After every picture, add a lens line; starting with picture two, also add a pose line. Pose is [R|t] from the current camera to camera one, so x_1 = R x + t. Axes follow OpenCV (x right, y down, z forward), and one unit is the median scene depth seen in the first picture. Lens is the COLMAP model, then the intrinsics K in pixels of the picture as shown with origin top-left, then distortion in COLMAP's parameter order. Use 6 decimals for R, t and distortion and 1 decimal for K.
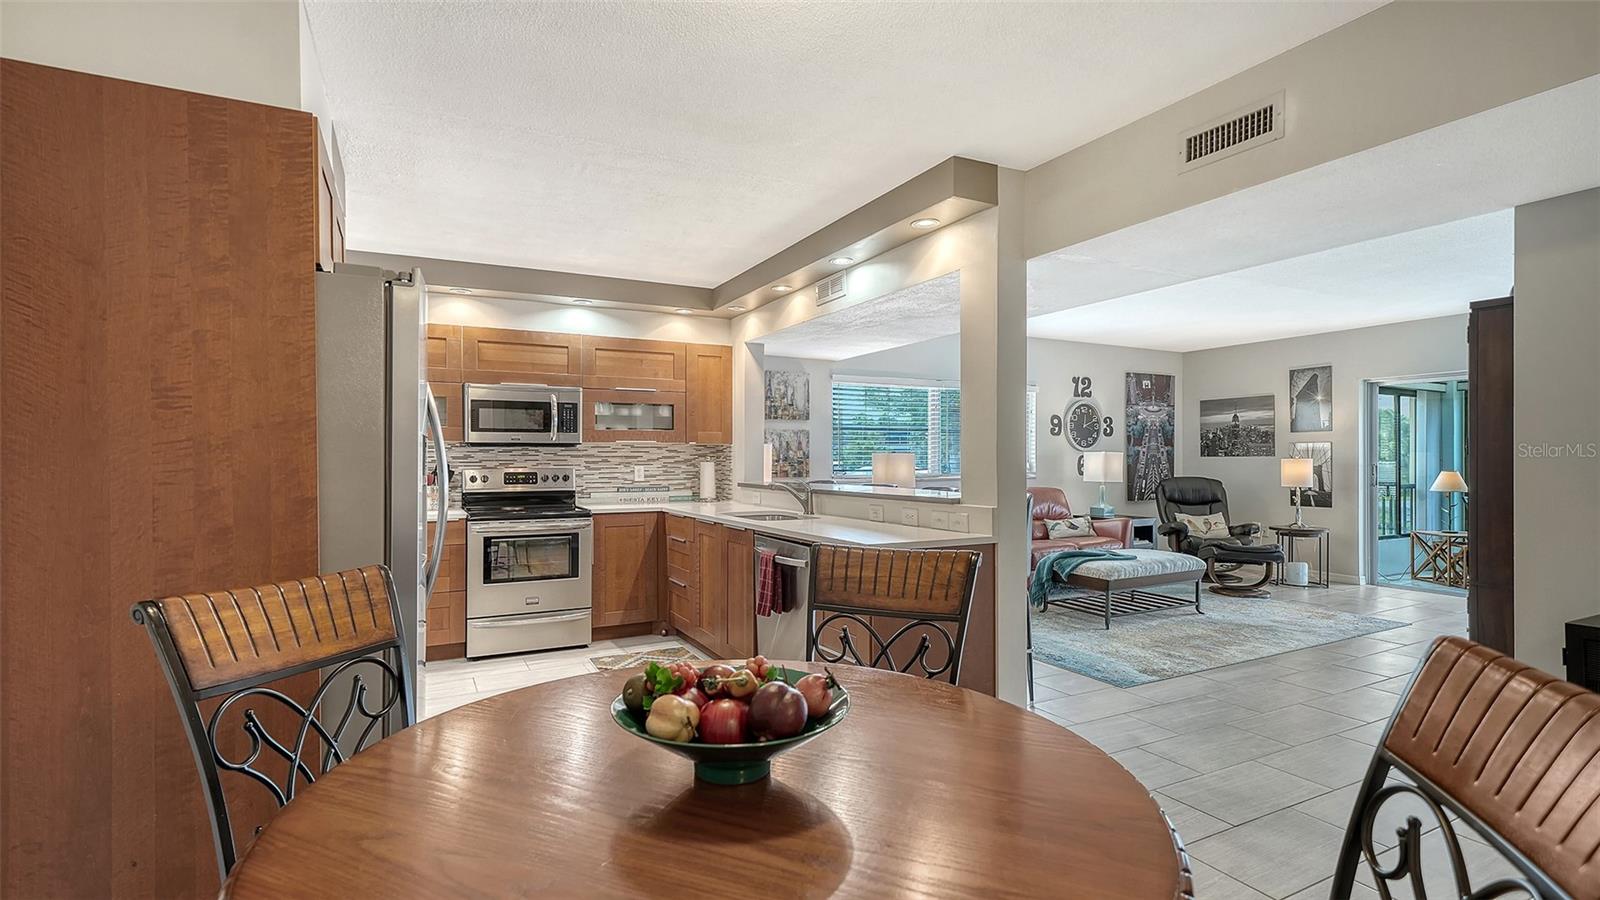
lens RADIAL K [[732.3, 0, 783.8], [0, 732.3, 452.7], [0, 0, 1]] dist [-0.001233, -0.000302]
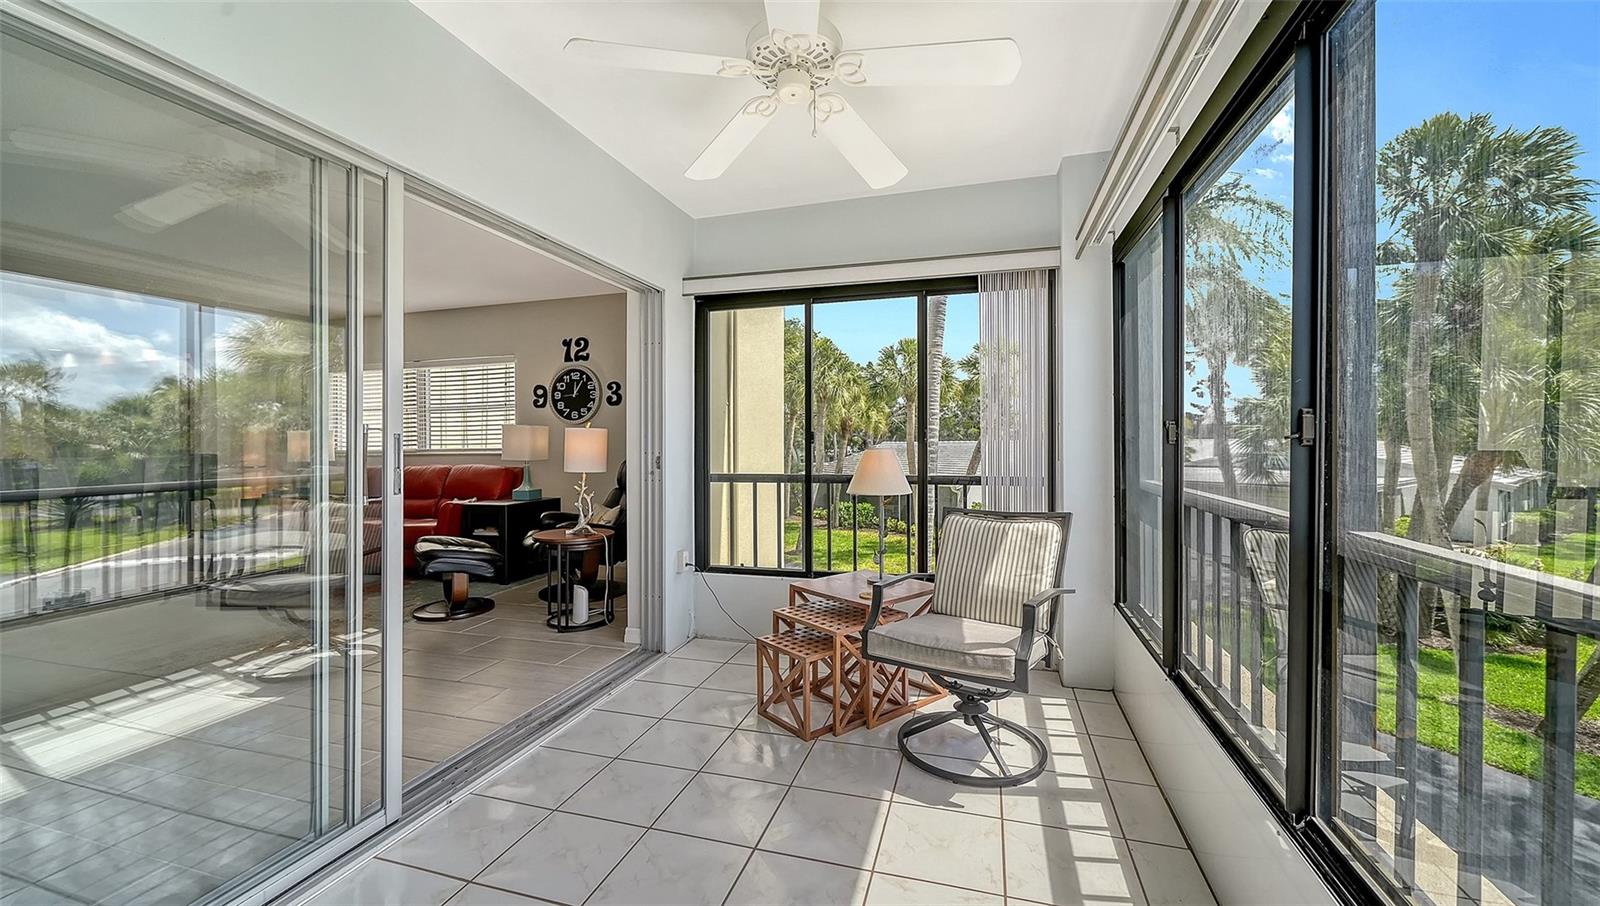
lens RADIAL K [[623.5, 0, 795.5], [0, 623.5, 420.6], [0, 0, 1]] dist [0.001167, 0.000056]
pose [[0.721247, -0.029411, -0.692053, 1.389014], [0.012757, 0.999493, -0.029182, 0.022762], [0.692561, 0.012219, 0.721256, 0.826909]]
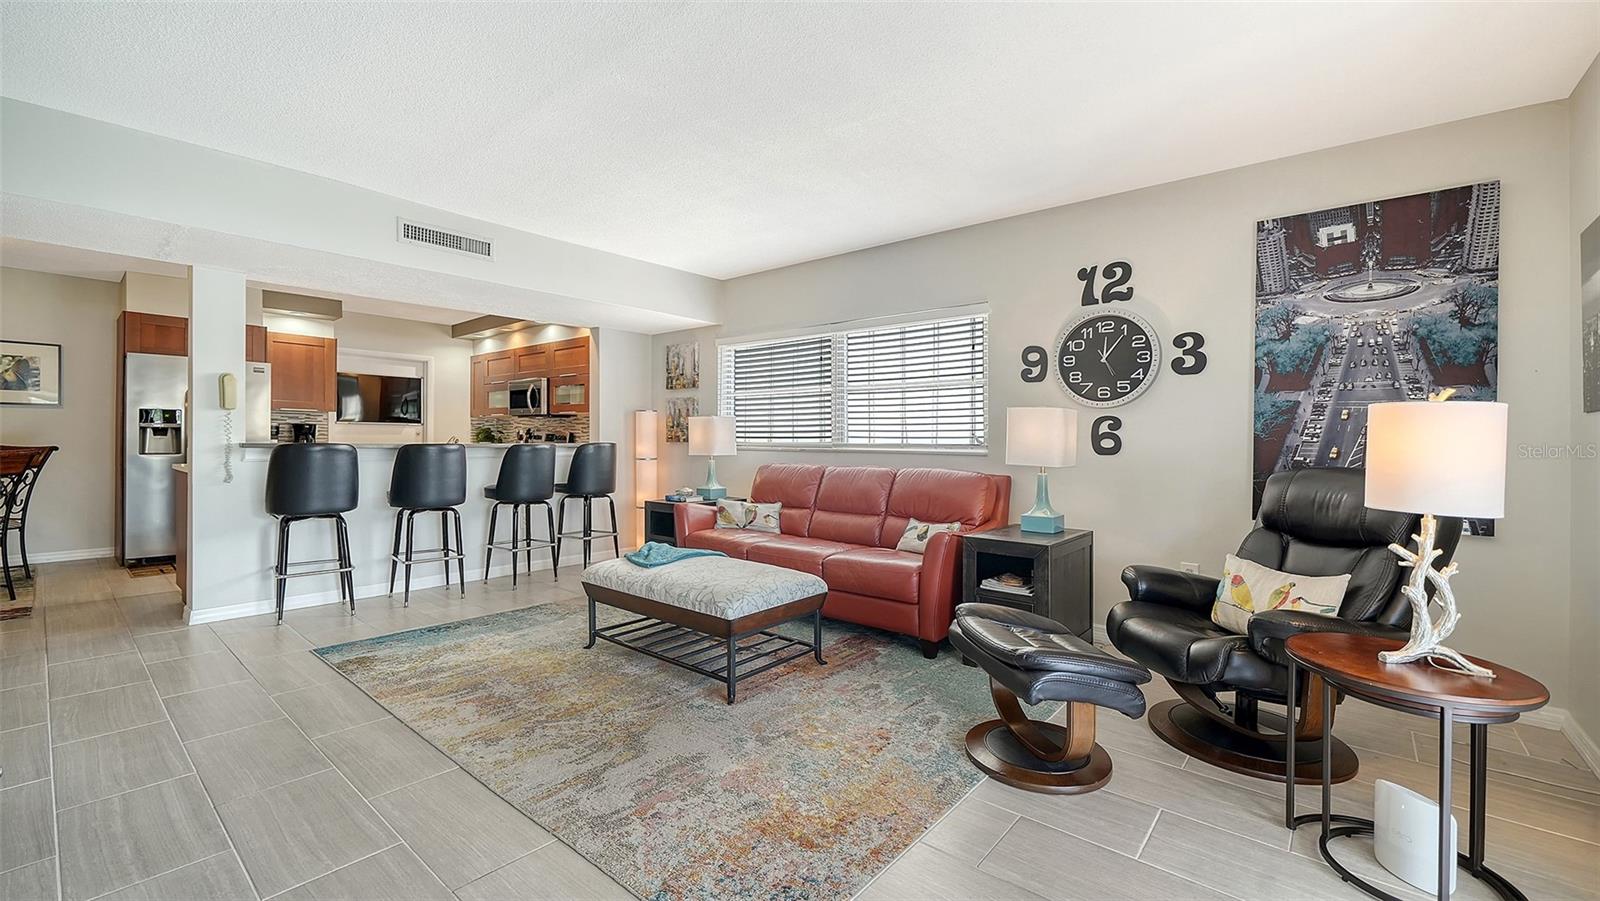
lens RADIAL K [[642.7, 0, 803.4], [0, 642.7, 433.0], [0, 0, 1]] dist [-0.000704, -0.000149]
pose [[0.390826, -0.002242, -0.920462, 0.938310], [-0.005020, 0.999977, -0.004567, 0.023461], [0.920451, 0.006406, 0.390805, 0.796919]]
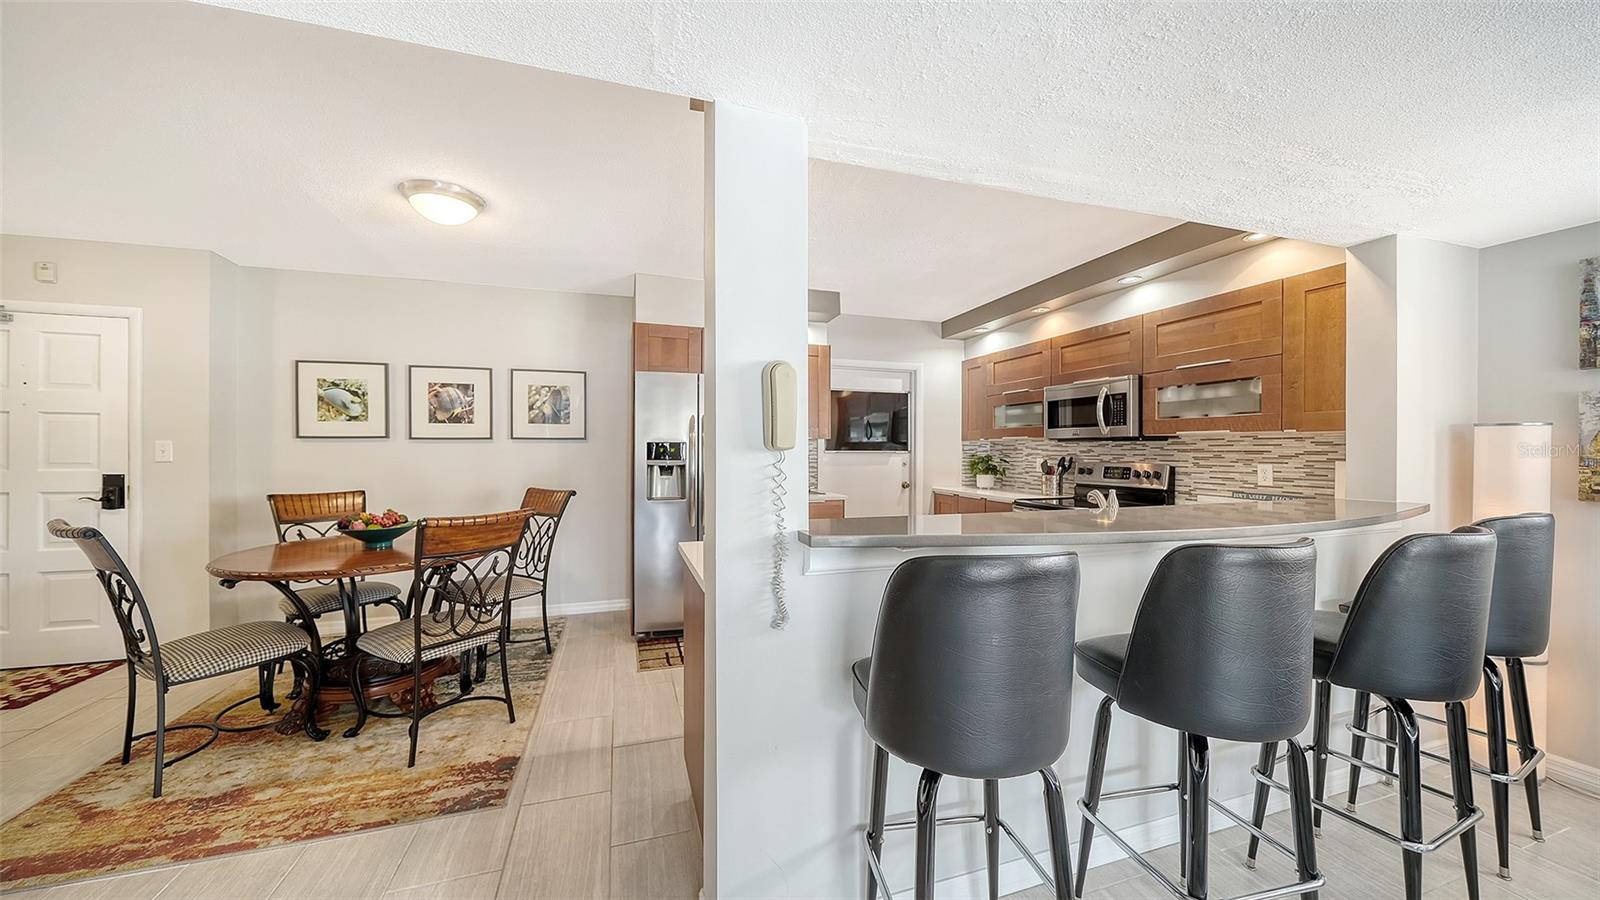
lens RADIAL K [[551.9, 0, 803.3], [0, 551.9, 455.7], [0, 0, 1]] dist [-0.006164, -0.000067]
pose [[-0.151198, 0.013351, -0.988413, 0.369873], [0.005160, 0.999906, 0.012717, 0.000060], [0.988490, -0.003177, -0.151252, 0.573512]]
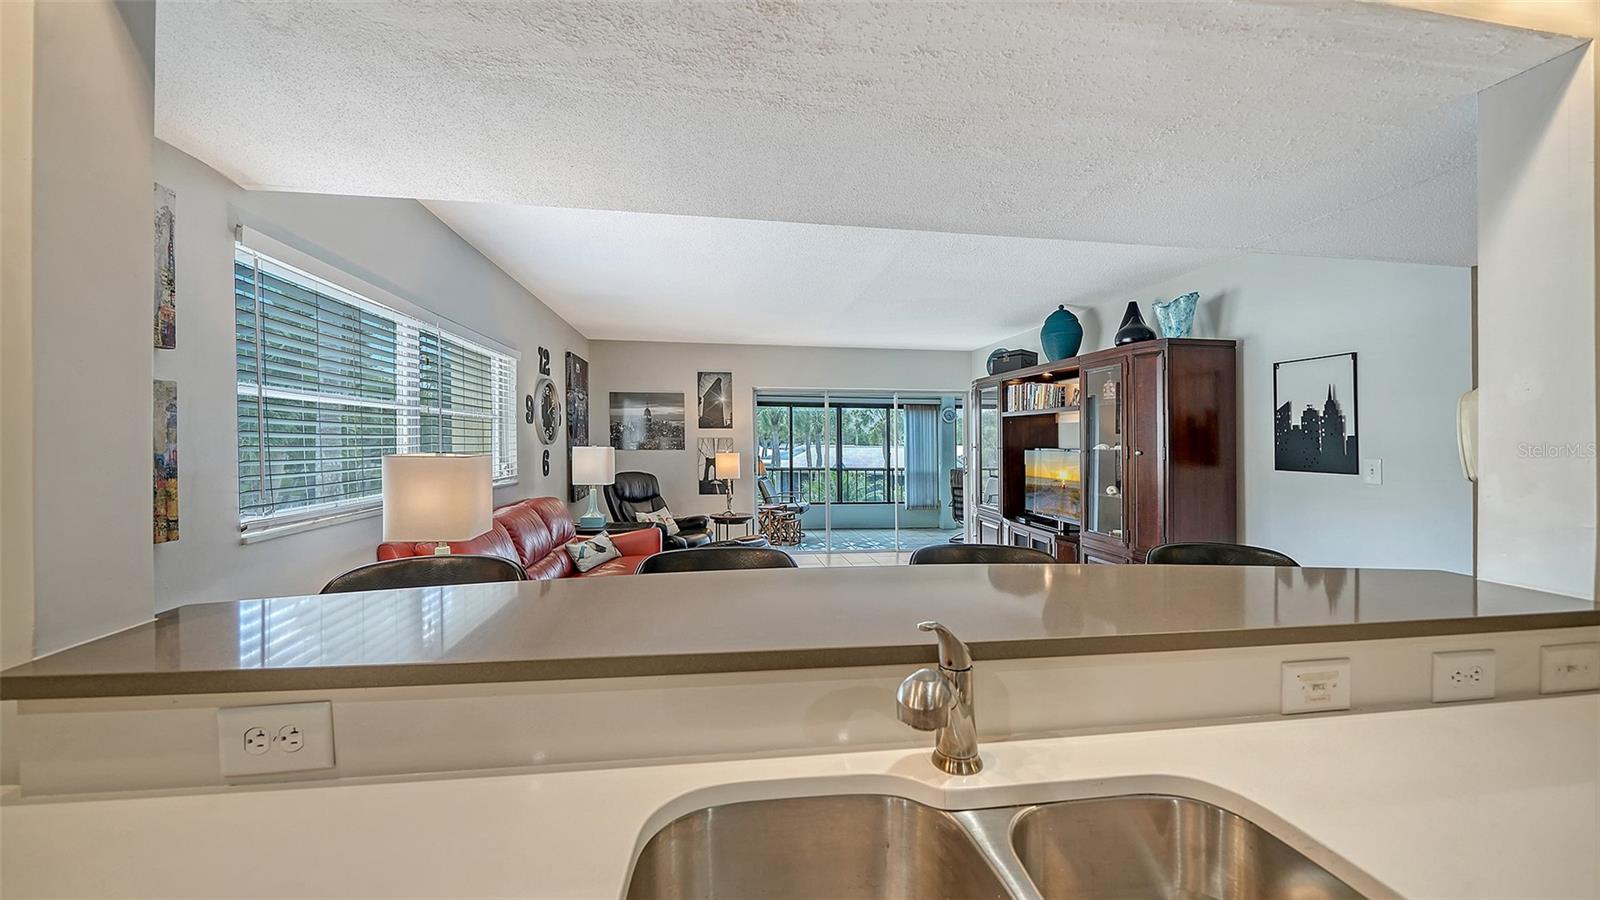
lens RADIAL K [[582.8, 0, 802.5], [0, 582.8, 453.0], [0, 0, 1]] dist [-0.008877, 0.000036]
pose [[0.321196, -0.012274, 0.946933, -0.107081], [-0.013681, 0.999752, 0.017599, -0.010097], [-0.946914, -0.018608, 0.320948, 0.692196]]
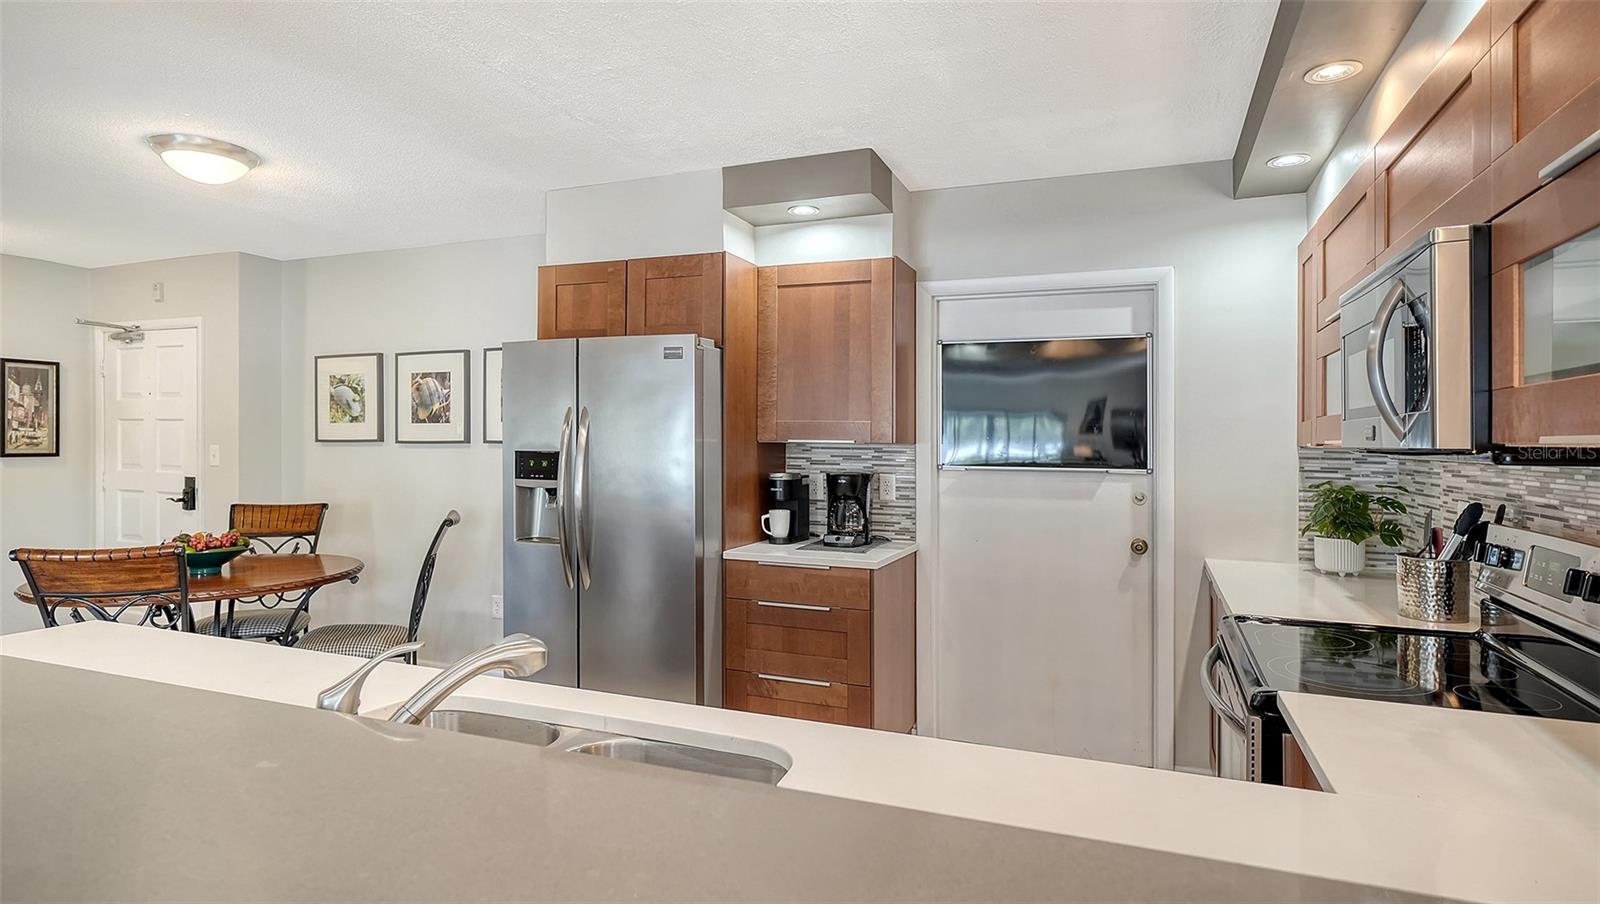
lens RADIAL K [[847.3, 0, 800.9], [0, 847.3, 448.8], [0, 0, 1]] dist [0.000210, 0.000644]
pose [[-0.753608, 0.001778, -0.657322, 0.060881], [-0.001192, 0.999991, 0.004071, -0.011331], [0.657323, 0.003852, -0.753599, 0.874943]]
